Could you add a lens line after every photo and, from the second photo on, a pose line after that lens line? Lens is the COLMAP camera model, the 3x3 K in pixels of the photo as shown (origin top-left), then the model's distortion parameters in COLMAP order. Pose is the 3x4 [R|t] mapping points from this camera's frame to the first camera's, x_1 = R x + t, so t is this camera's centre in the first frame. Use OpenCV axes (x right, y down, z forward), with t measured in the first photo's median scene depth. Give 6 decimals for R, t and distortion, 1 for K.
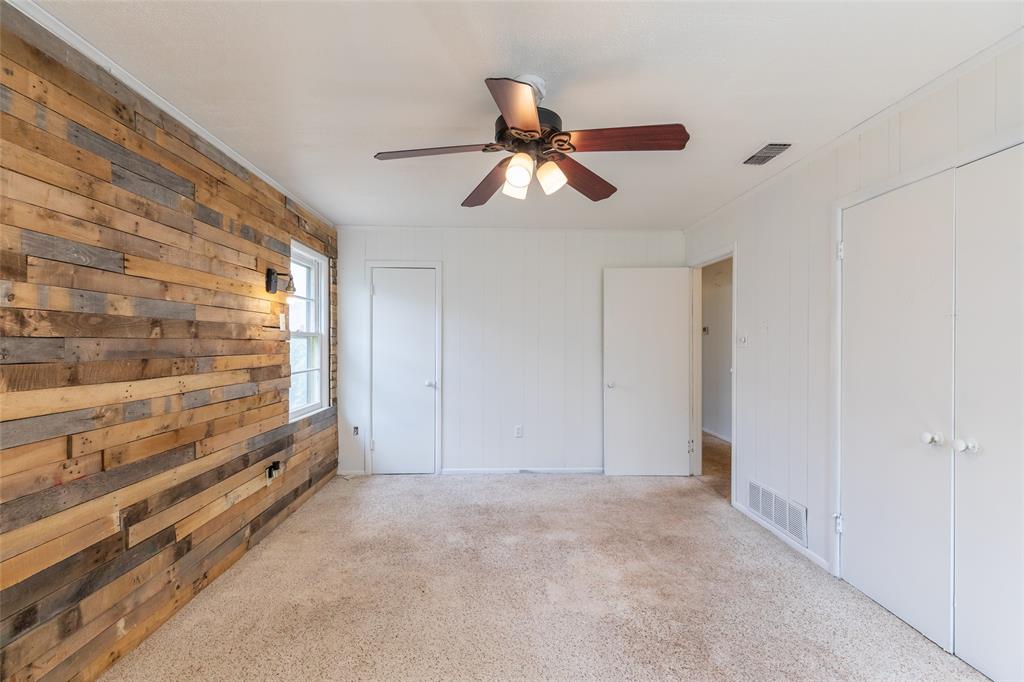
lens RADIAL K [[460.3, 0, 507.8], [0, 460.3, 340.4], [0, 0, 1]] dist [0.003258, 0.000083]
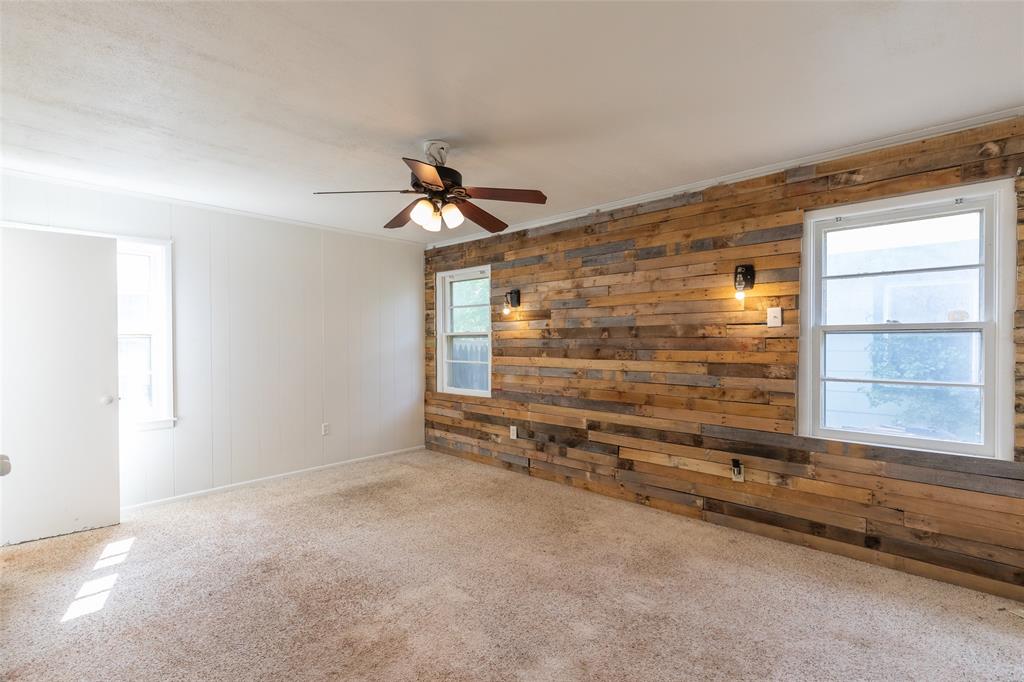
lens RADIAL K [[461.8, 0, 512.4], [0, 461.8, 338.5], [0, 0, 1]] dist [0.000056, -0.000177]
pose [[-0.700181, 0.000028, -0.713966, 0.643927], [0.007534, 0.999945, -0.007350, 0.006368], [0.713926, -0.010525, -0.700142, 1.590296]]
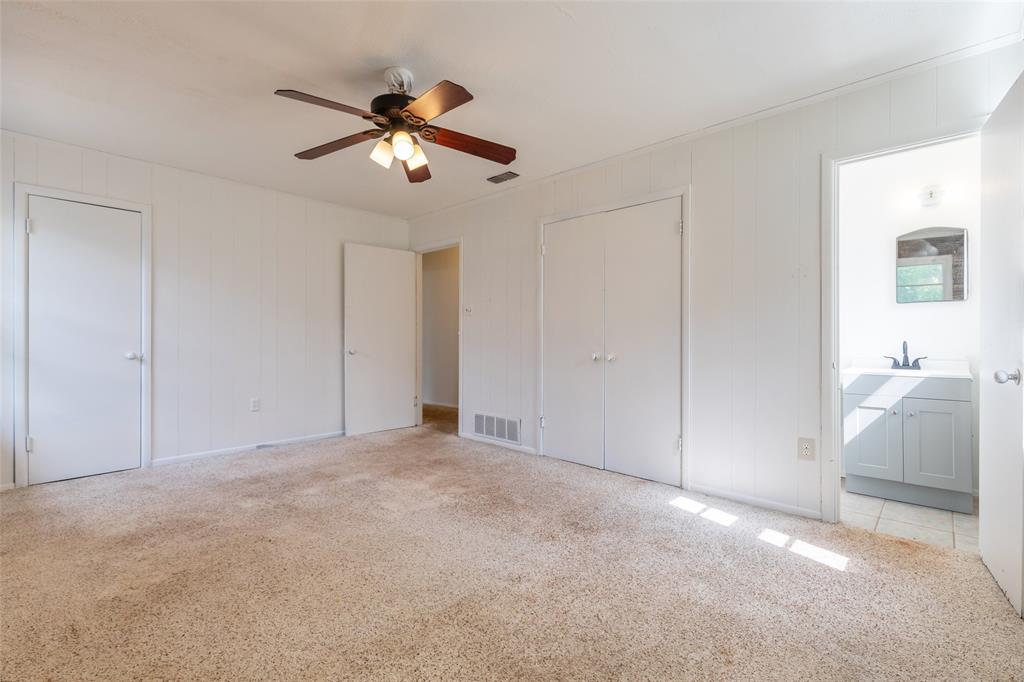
lens RADIAL K [[461.8, 0, 512.4], [0, 461.8, 338.5], [0, 0, 1]] dist [0.000056, -0.000177]
pose [[0.709675, -0.002471, 0.704525, -0.455950], [-0.003646, 0.999968, 0.007179, 0.094337], [-0.704519, -0.007663, 0.709643, -0.053167]]
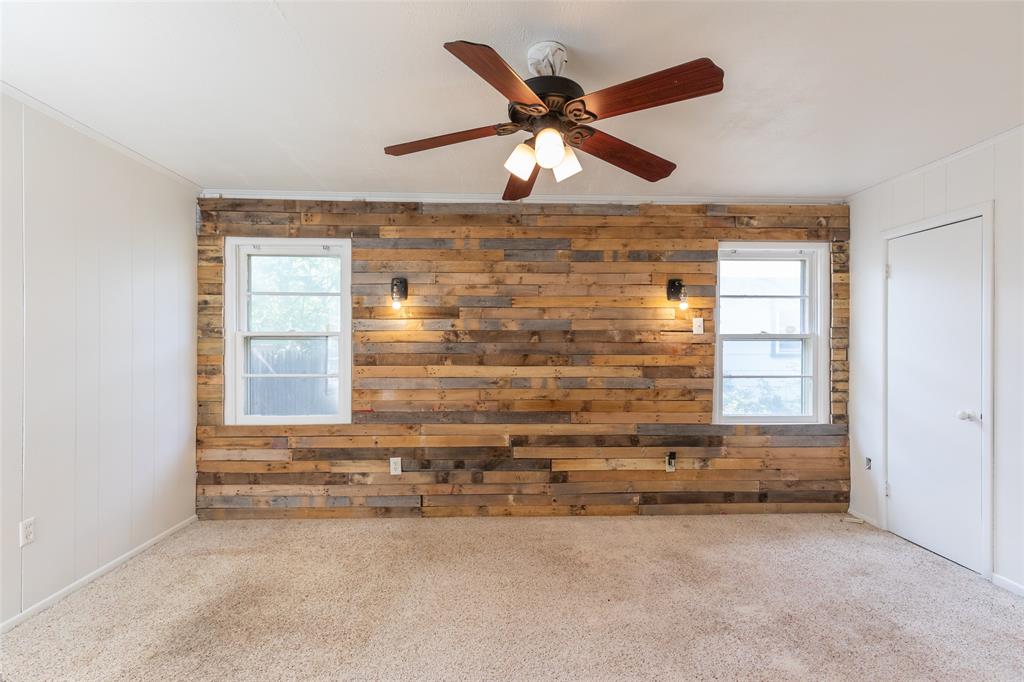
lens RADIAL K [[454.6, 0, 517.6], [0, 454.6, 341.2], [0, 0, 1]] dist [0.004040, -0.000160]
pose [[0.004144, -0.010334, -0.999938, 0.700329], [0.003121, 0.999942, -0.010321, 0.006398], [0.999987, -0.003078, 0.004176, 0.727714]]
